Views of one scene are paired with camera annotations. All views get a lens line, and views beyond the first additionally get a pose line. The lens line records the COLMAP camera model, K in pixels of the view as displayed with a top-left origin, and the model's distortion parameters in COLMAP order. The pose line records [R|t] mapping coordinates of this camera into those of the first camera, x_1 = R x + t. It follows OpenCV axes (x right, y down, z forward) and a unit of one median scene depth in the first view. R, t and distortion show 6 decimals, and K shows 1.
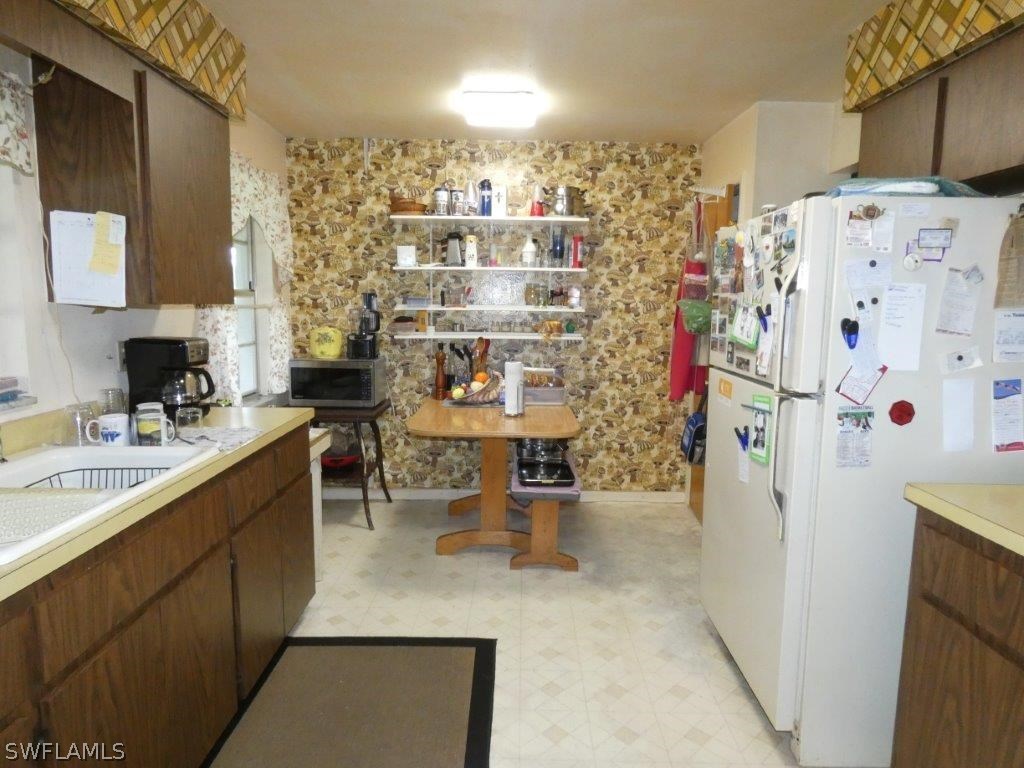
lens RADIAL K [[611.0, 0, 512.0], [0, 611.0, 384.0], [0, 0, 1]] dist [-0.003671, -0.002199]
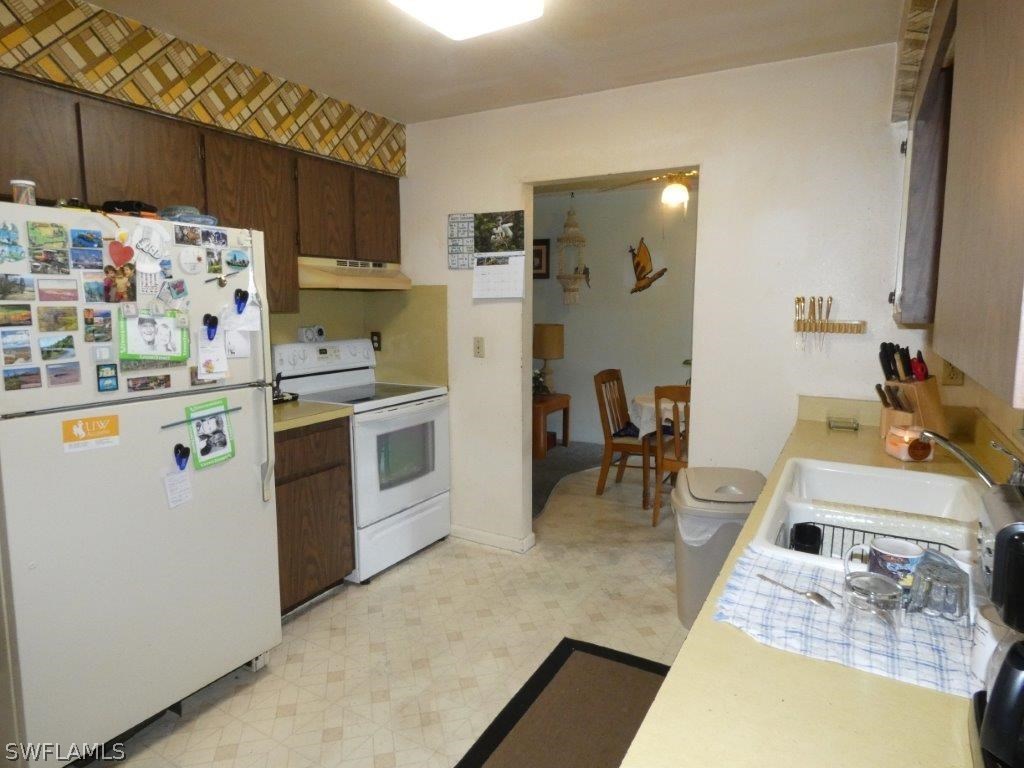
lens RADIAL K [[611.0, 0, 512.0], [0, 611.0, 384.0], [0, 0, 1]] dist [-0.003671, -0.002199]
pose [[-0.865405, -0.087994, 0.493286, -0.550114], [0.046455, 0.966130, 0.253841, -0.251471], [-0.498915, 0.242591, -0.832006, 1.609449]]
